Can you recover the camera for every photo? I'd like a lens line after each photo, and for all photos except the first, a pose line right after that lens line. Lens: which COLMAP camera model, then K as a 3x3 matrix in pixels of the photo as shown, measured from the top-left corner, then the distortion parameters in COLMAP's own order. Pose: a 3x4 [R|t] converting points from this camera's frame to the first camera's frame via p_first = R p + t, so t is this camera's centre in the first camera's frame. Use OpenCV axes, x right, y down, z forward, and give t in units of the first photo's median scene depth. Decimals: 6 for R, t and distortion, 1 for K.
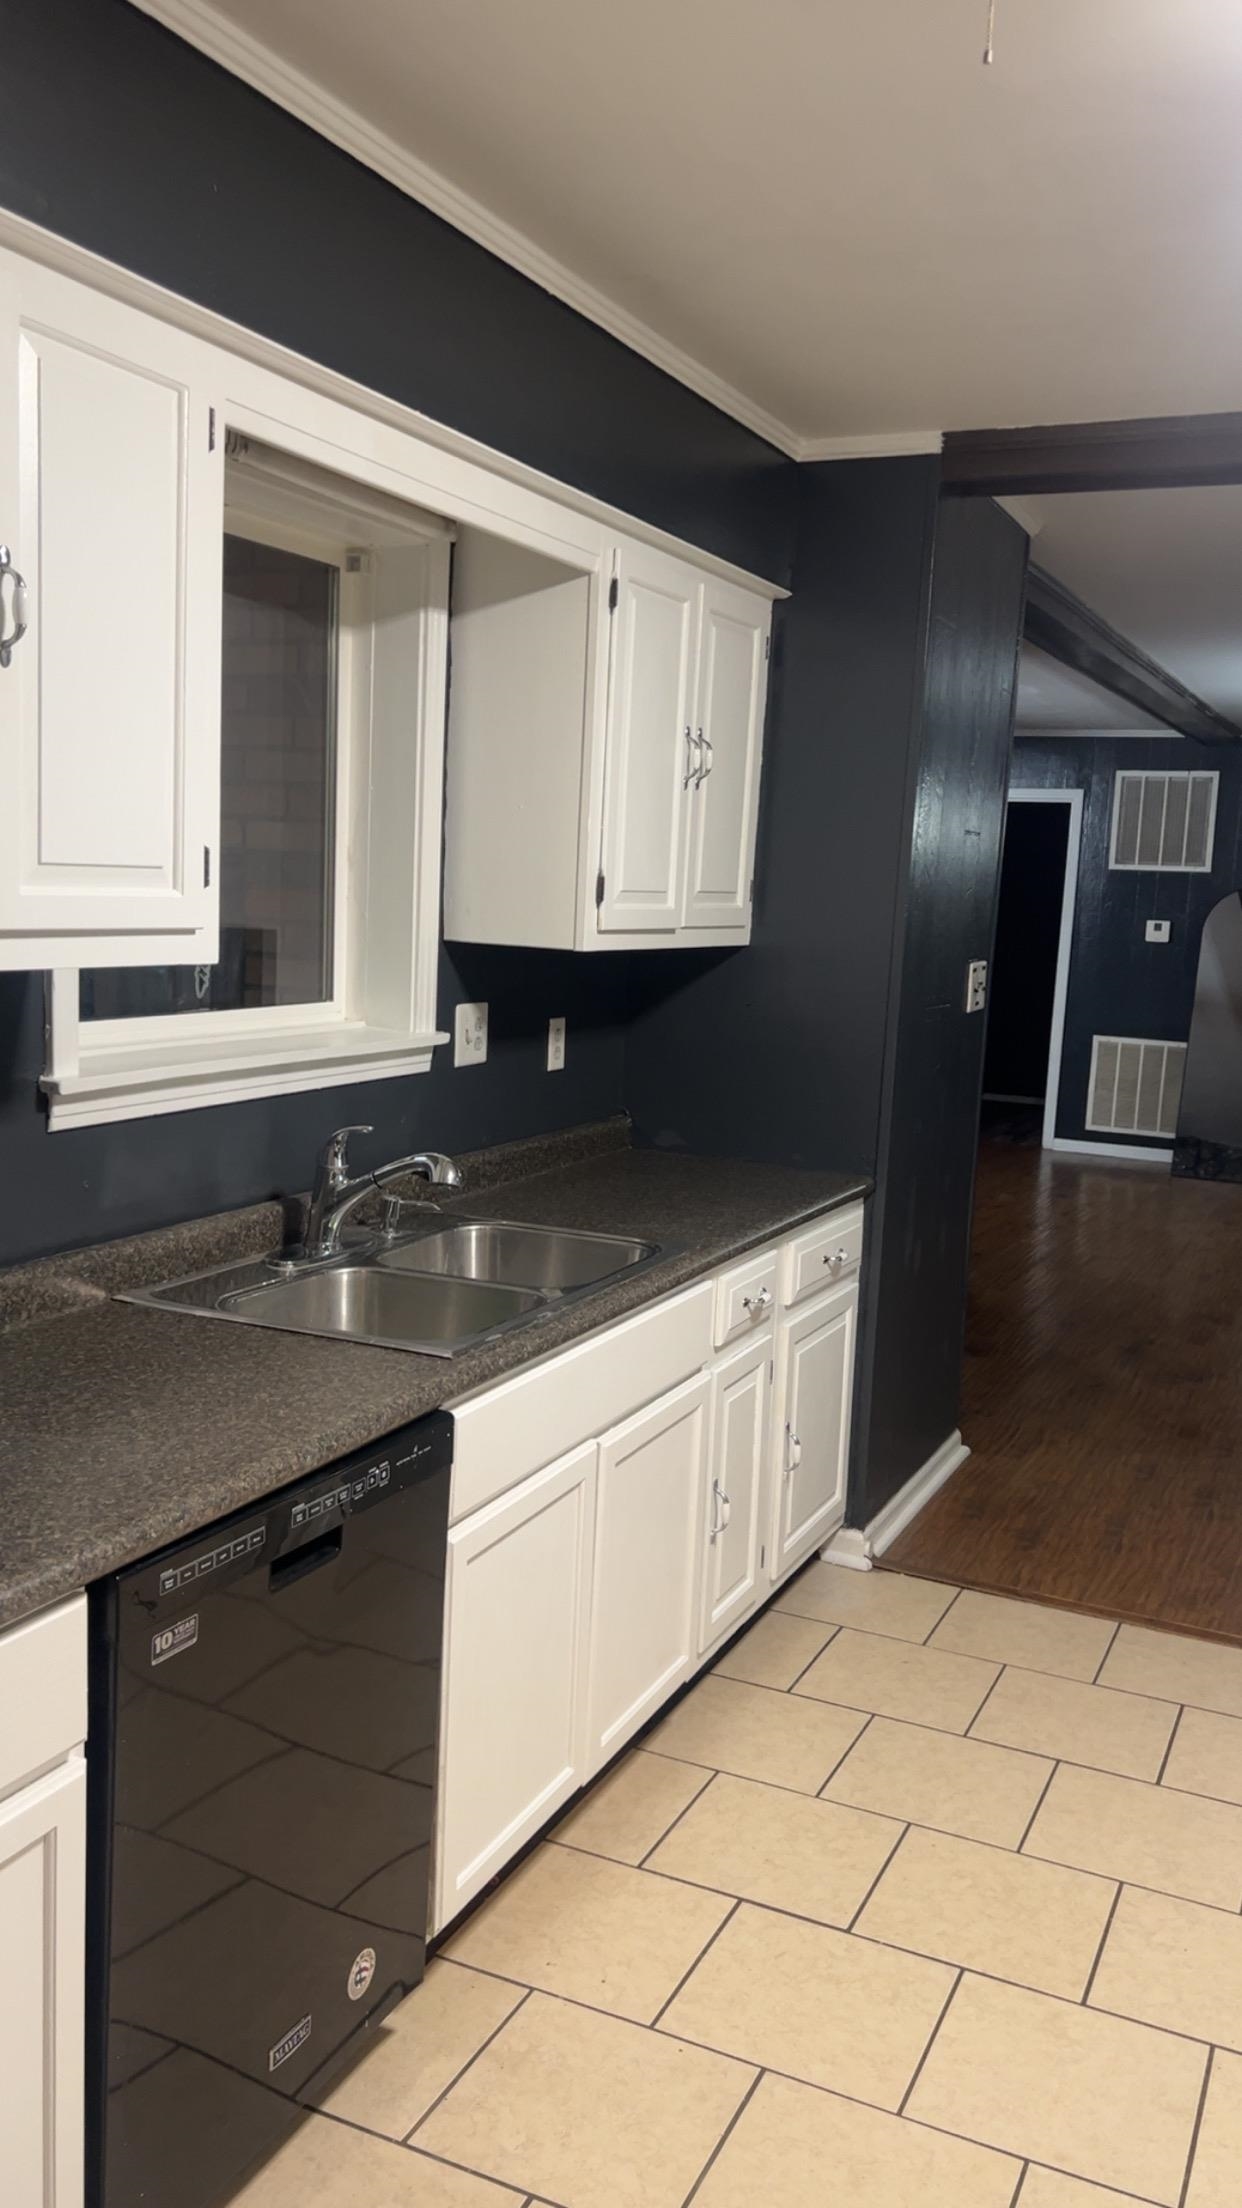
lens RADIAL K [[1715.9, 0, 621.0], [0, 1715.9, 1104.0], [0, 0, 1]] dist [0.089465, -0.140574]
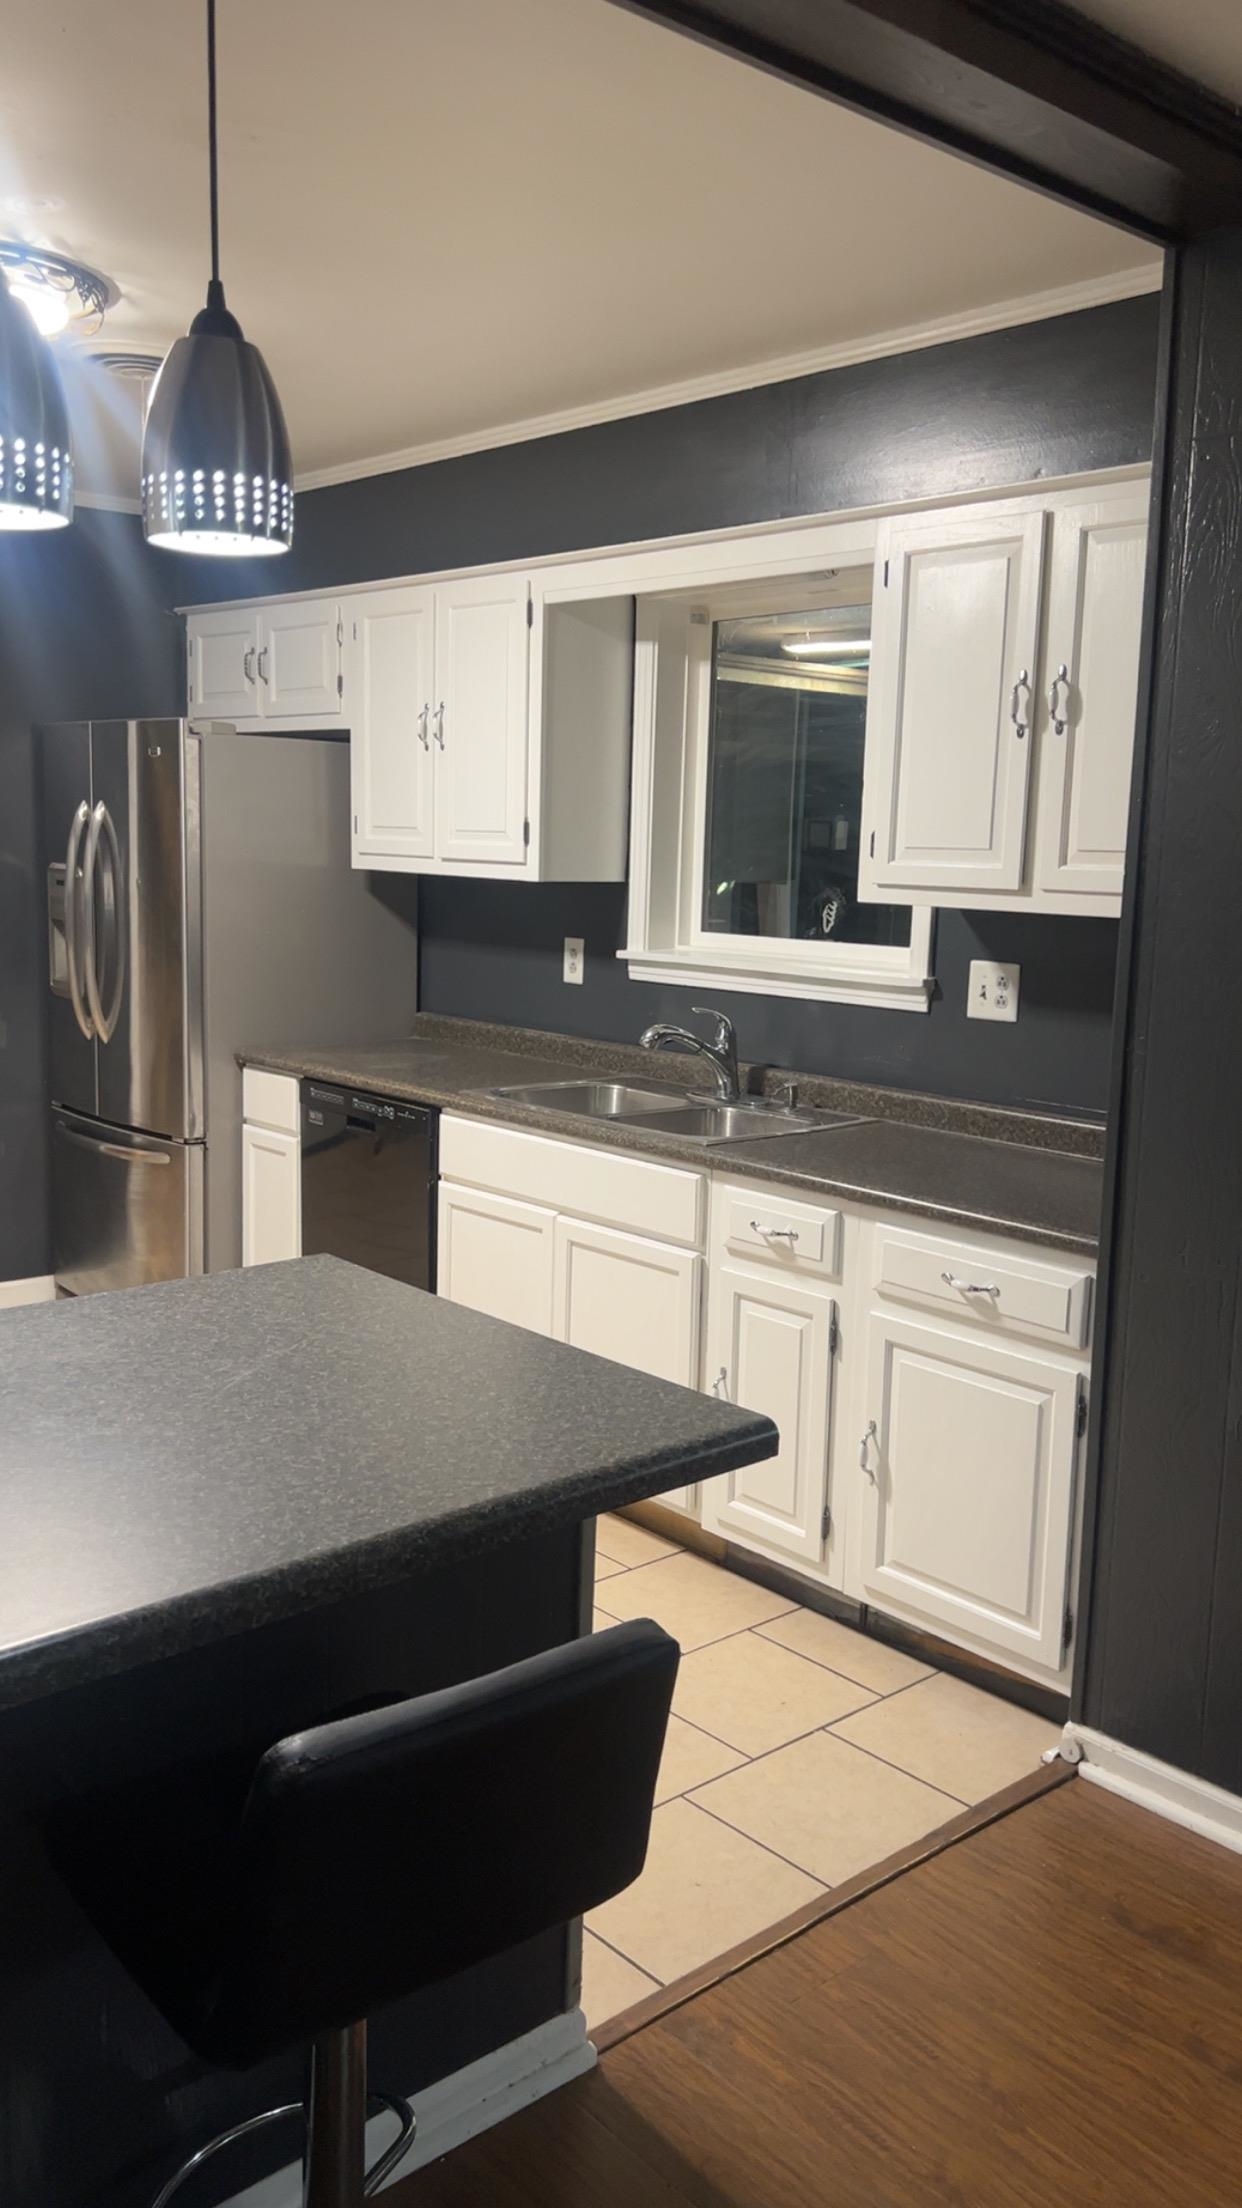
lens RADIAL K [[1704.0, 0, 621.0], [0, 1704.0, 1104.0], [0, 0, 1]] dist [0.132603, -0.255581]
pose [[-0.379185, 0.087494, -0.921175, 1.034245], [-0.166316, 0.972863, 0.160864, -0.109990], [0.910252, 0.214204, -0.354343, 1.229592]]
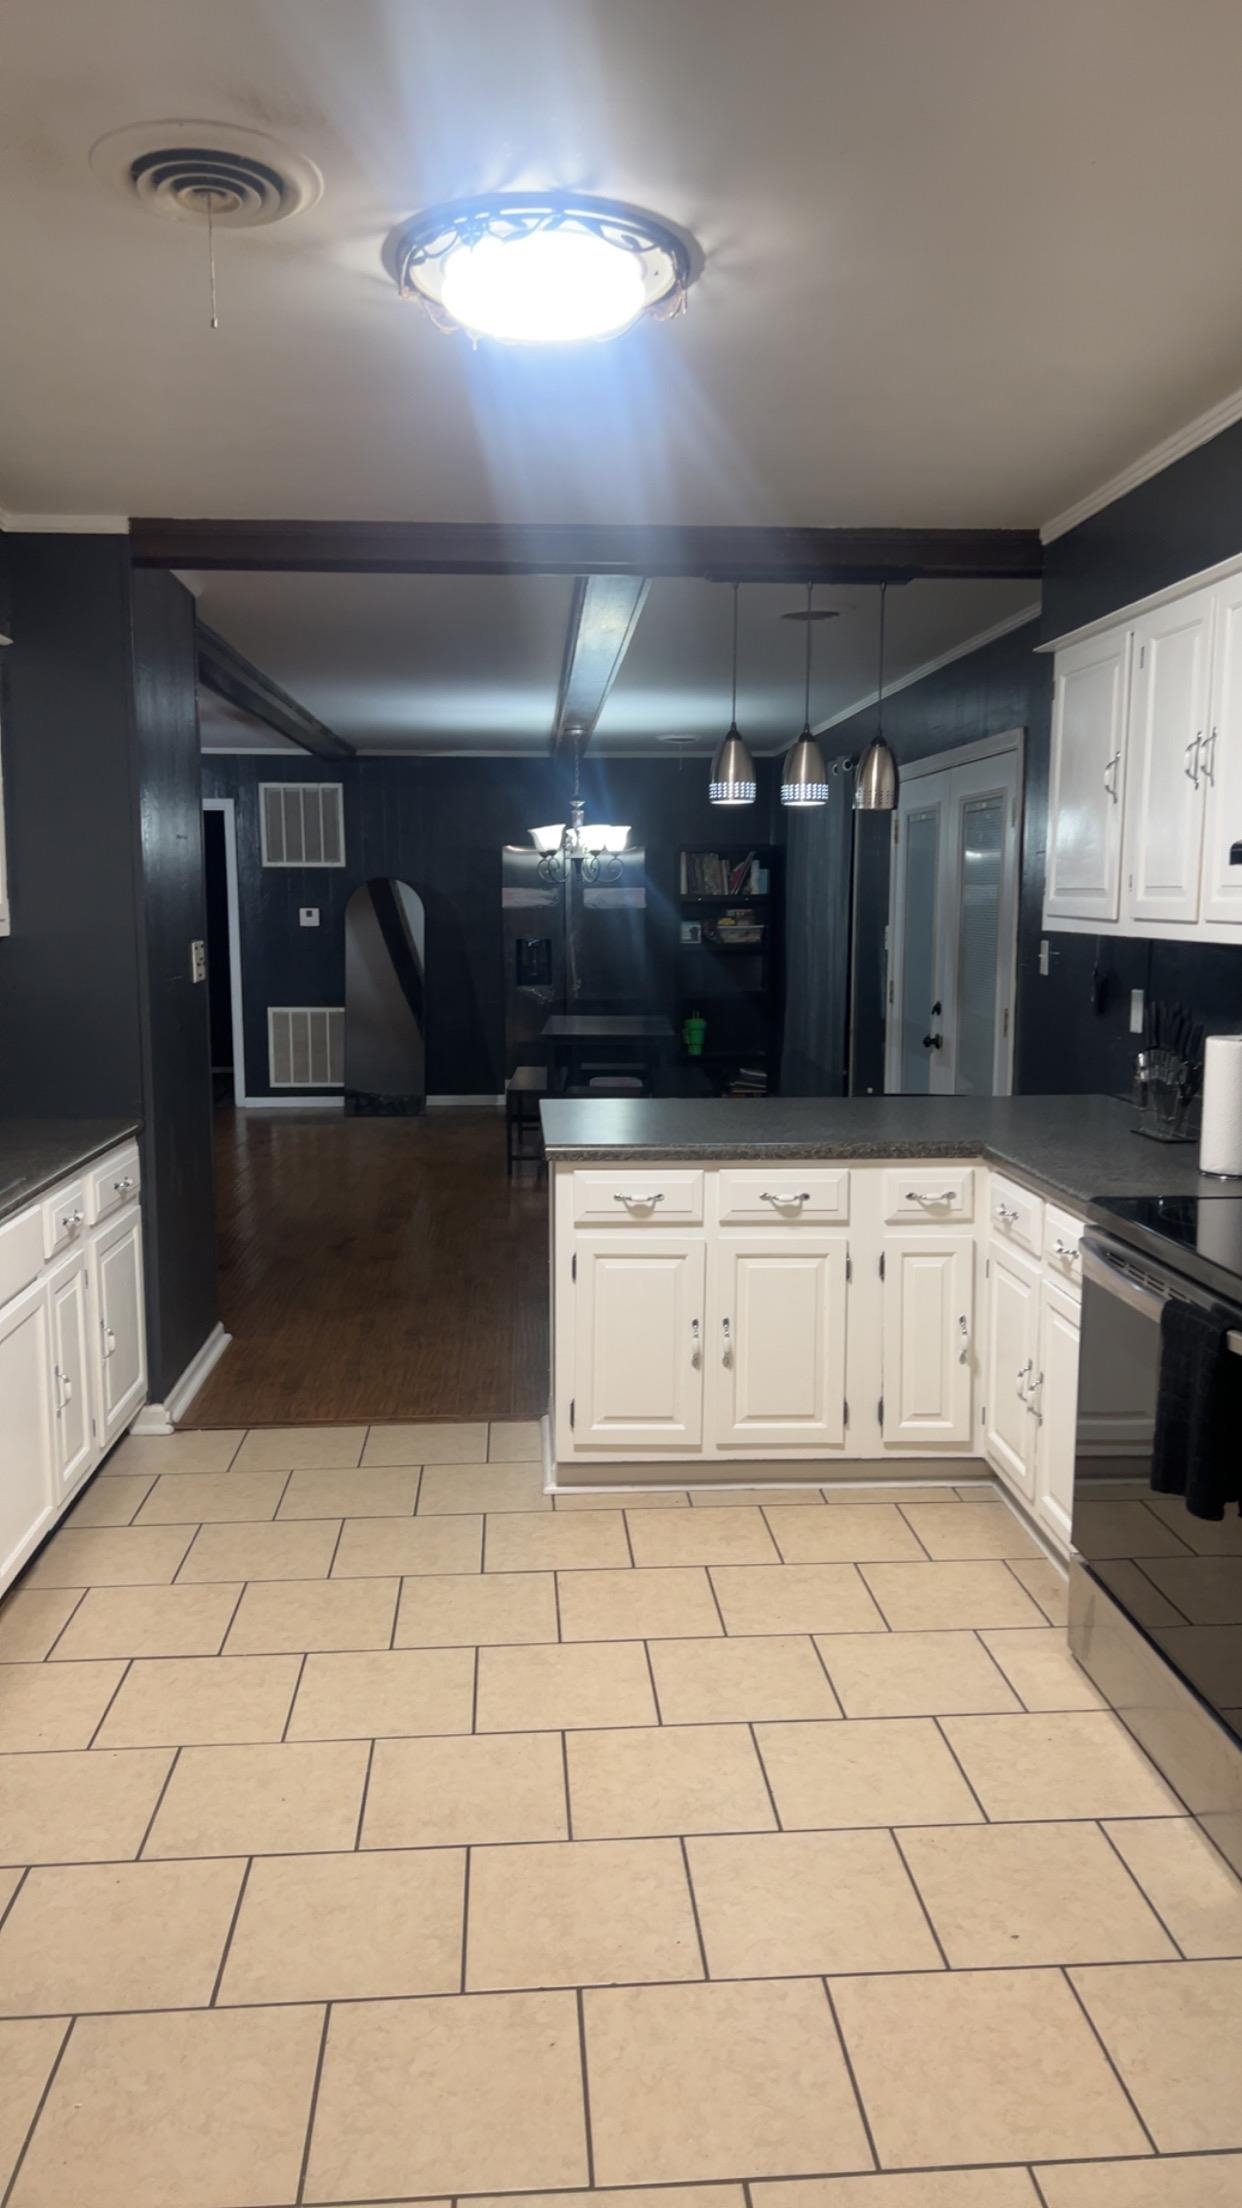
lens RADIAL K [[1554.7, 0, 621.0], [0, 1554.7, 1104.0], [0, 0, 1]] dist [0.122795, -0.245556]
pose [[0.872679, -0.108825, 0.476013, -0.102633], [0.102291, 0.993962, 0.039707, 0.025929], [-0.477460, 0.014040, 0.878542, -0.179431]]
